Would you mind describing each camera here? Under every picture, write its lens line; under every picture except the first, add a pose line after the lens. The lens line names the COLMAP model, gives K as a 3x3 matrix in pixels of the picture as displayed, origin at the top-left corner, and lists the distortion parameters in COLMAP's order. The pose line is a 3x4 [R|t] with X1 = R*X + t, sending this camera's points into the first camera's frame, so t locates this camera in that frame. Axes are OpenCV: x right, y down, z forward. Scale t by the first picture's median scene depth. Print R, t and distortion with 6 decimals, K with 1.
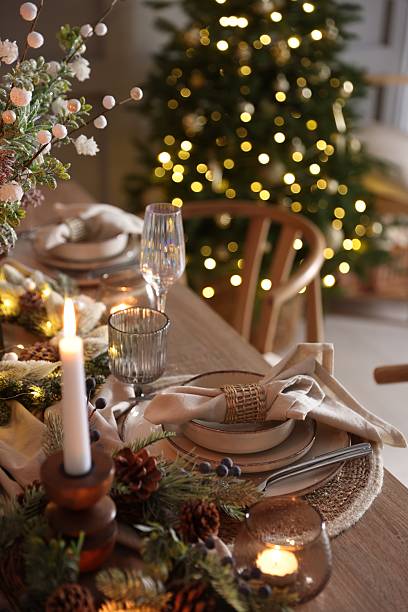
lens RADIAL K [[1021.1, 0, 204.0], [0, 1021.1, 306.0], [0, 0, 1]] dist [0.128897, 0.090899]
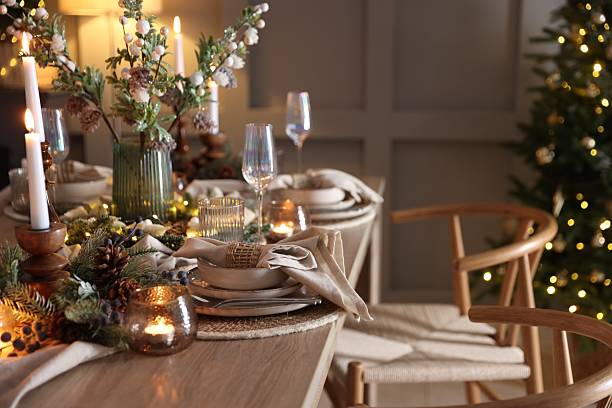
lens RADIAL K [[1021.1, 0, 306.0], [0, 1021.1, 204.0], [0, 0, 1]] dist [0.128897, 0.090899]
pose [[0.829632, 0.074097, -0.553371, 0.788812], [-0.204976, 0.962362, -0.178446, 0.238788], [0.519322, 0.261473, 0.813595, -0.024722]]
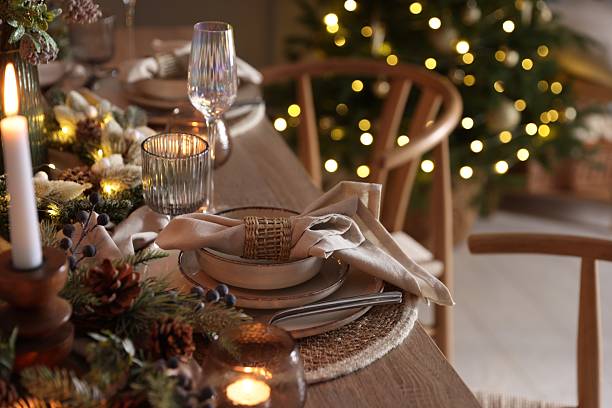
lens RADIAL K [[1166.9, 0, 306.0], [0, 1166.9, 204.0], [0, 0, 1]] dist [0.192466, 0.085274]
pose [[0.987148, 0.072845, -0.142239, 0.213145], [-0.076331, 0.996898, -0.019201, 0.080604], [0.140399, 0.029812, 0.989646, -0.025729]]
